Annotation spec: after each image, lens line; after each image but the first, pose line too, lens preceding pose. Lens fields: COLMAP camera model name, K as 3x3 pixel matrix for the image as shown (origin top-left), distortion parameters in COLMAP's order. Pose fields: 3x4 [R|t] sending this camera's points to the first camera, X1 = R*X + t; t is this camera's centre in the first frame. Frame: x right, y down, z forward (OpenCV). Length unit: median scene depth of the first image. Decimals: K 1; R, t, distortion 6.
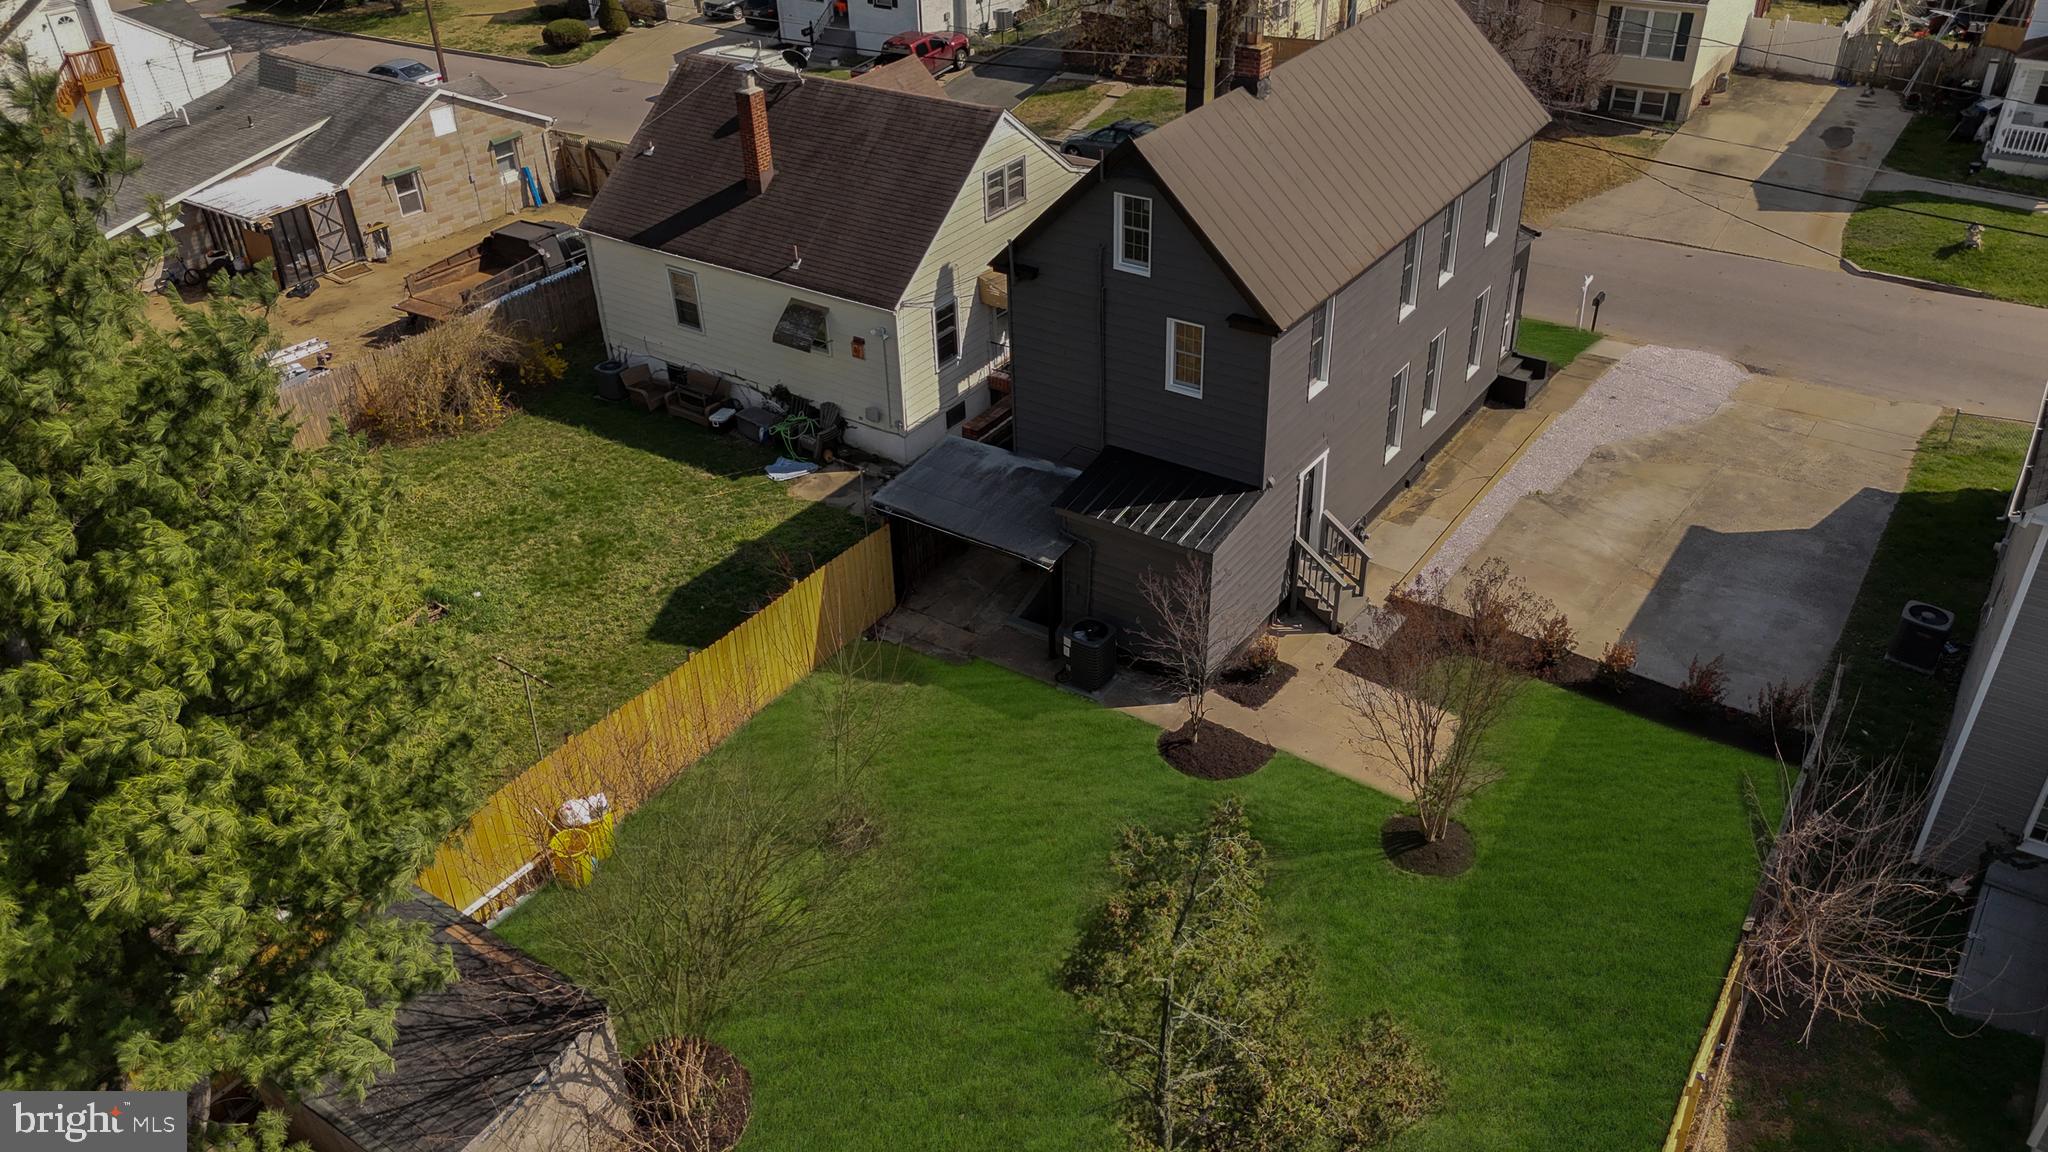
lens RADIAL K [[1484.5, 0, 1102.7], [0, 1484.5, 578.1], [0, 0, 1]] dist [0.005289, -0.089465]
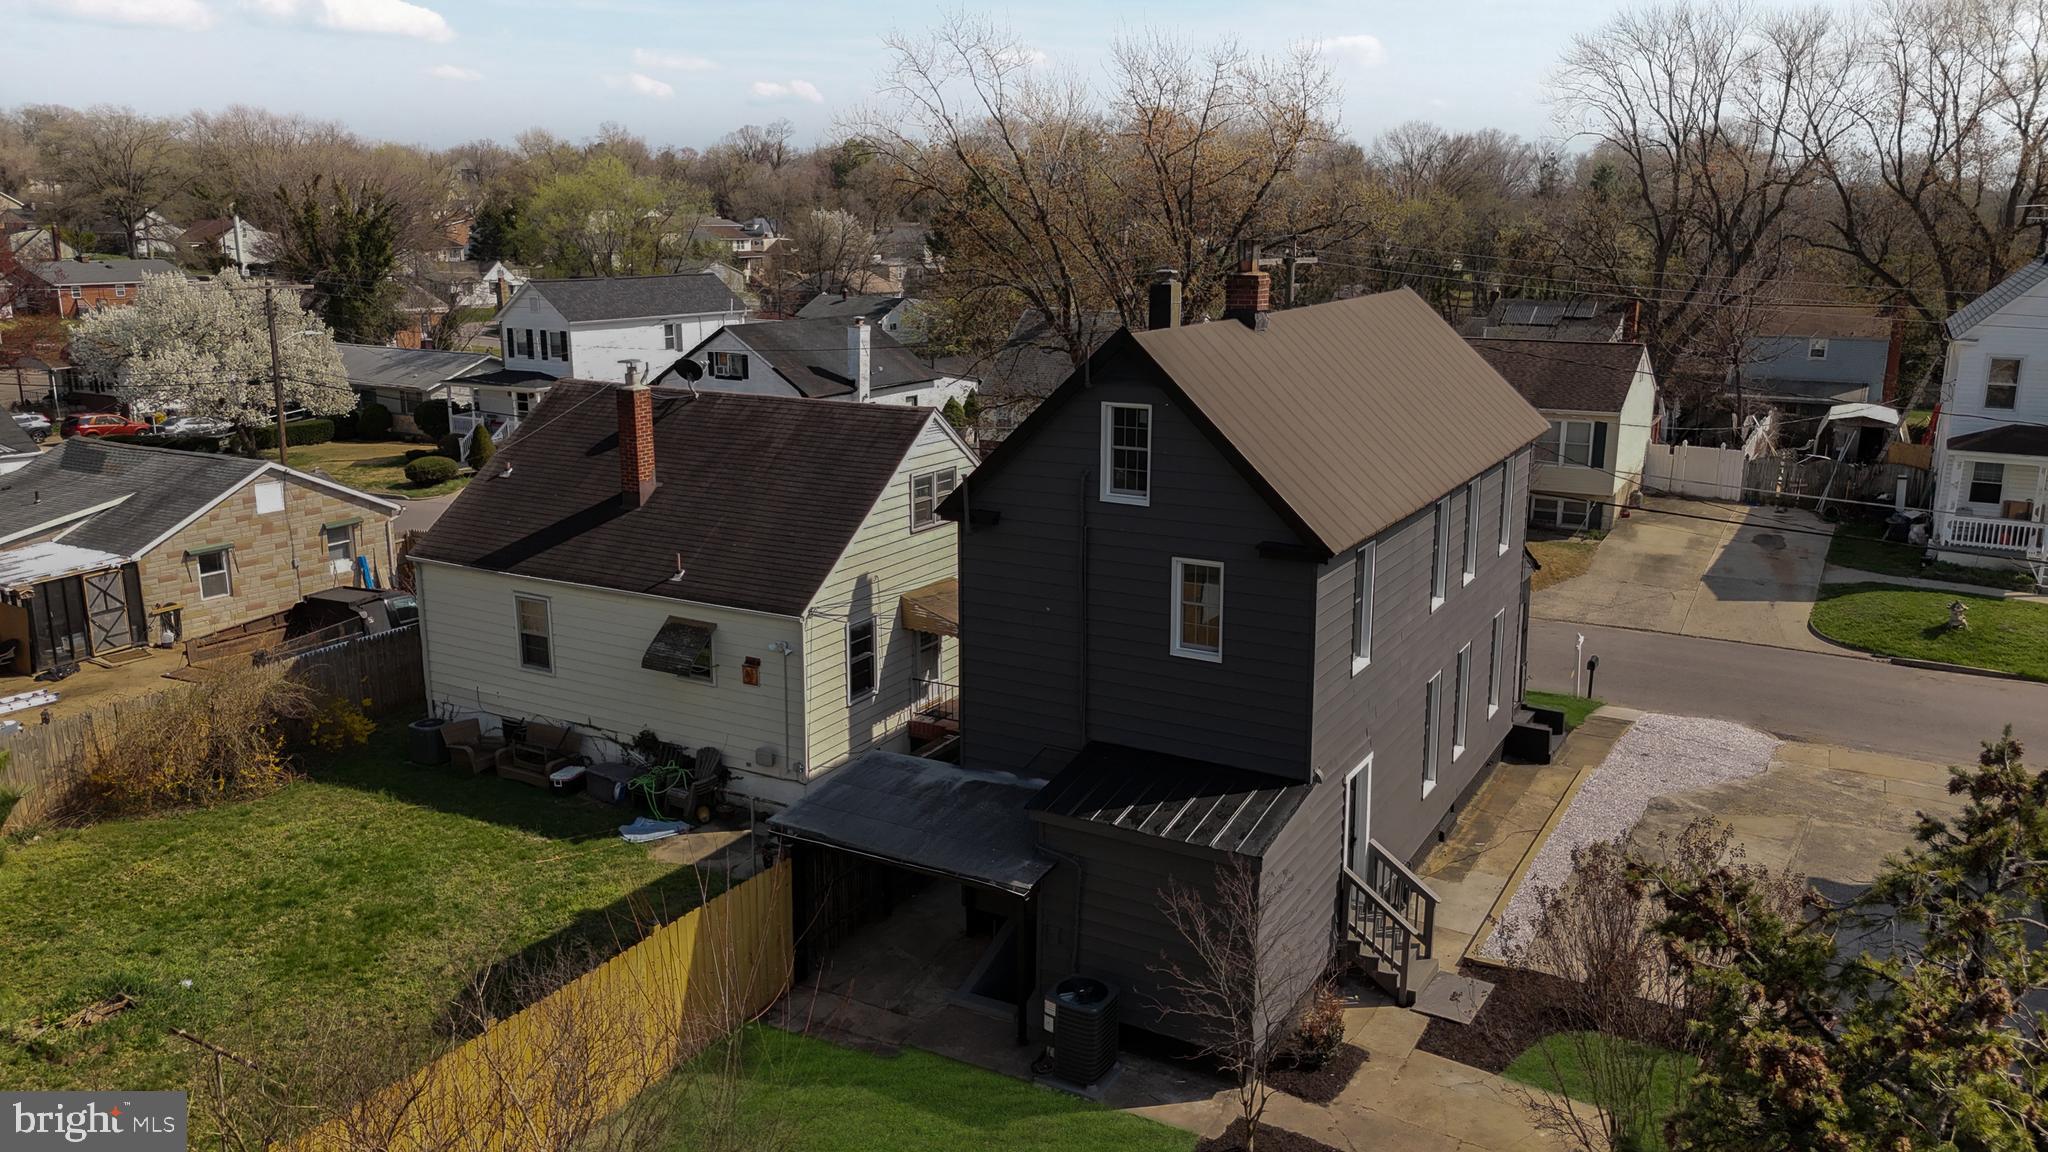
lens RADIAL K [[1460.7, 0, 1052.6], [0, 1460.7, 570.9], [0, 0, 1]] dist [0.000610, -0.002673]
pose [[0.997593, -0.005146, 0.069146, -0.055747], [0.030006, 0.931062, -0.363624, 0.081925], [-0.062508, 0.364824, 0.928976, 0.236351]]
